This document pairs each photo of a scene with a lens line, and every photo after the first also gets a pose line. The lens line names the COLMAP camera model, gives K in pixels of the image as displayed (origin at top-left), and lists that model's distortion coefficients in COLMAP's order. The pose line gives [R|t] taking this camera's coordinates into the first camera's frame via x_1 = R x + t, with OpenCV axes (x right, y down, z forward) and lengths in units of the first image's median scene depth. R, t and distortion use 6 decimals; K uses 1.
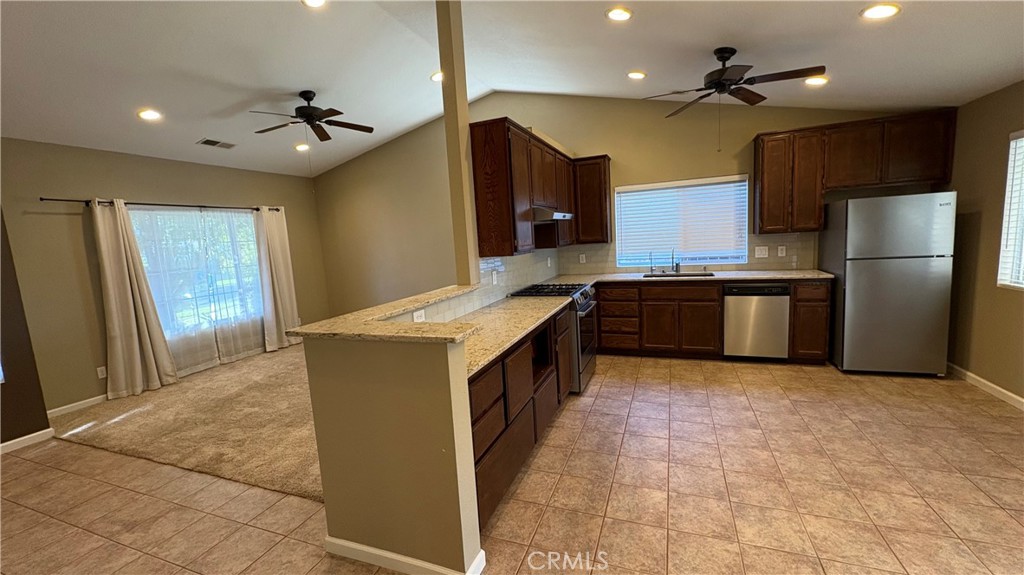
lens RADIAL K [[410.7, 0, 511.9], [0, 410.7, 286.8], [0, 0, 1]] dist [0.000353, -0.000139]
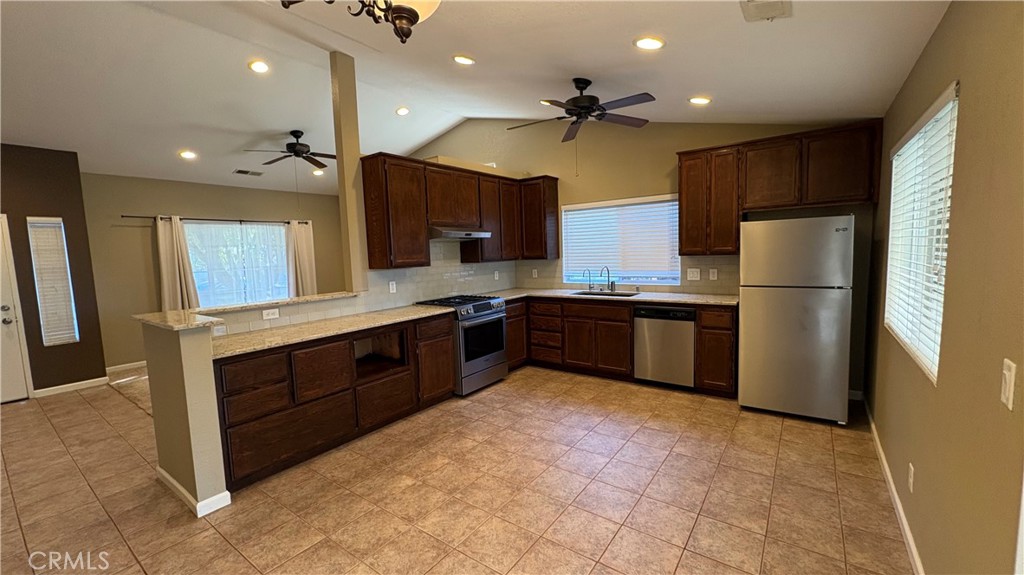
lens RADIAL K [[410.7, 0, 512.2], [0, 410.7, 286.8], [0, 0, 1]] dist [0.000353, -0.000139]
pose [[0.966261, 0.049213, -0.252819, 0.534193], [-0.054823, 0.998381, -0.015190, -0.022045], [0.251662, 0.028538, 0.967394, -0.032015]]
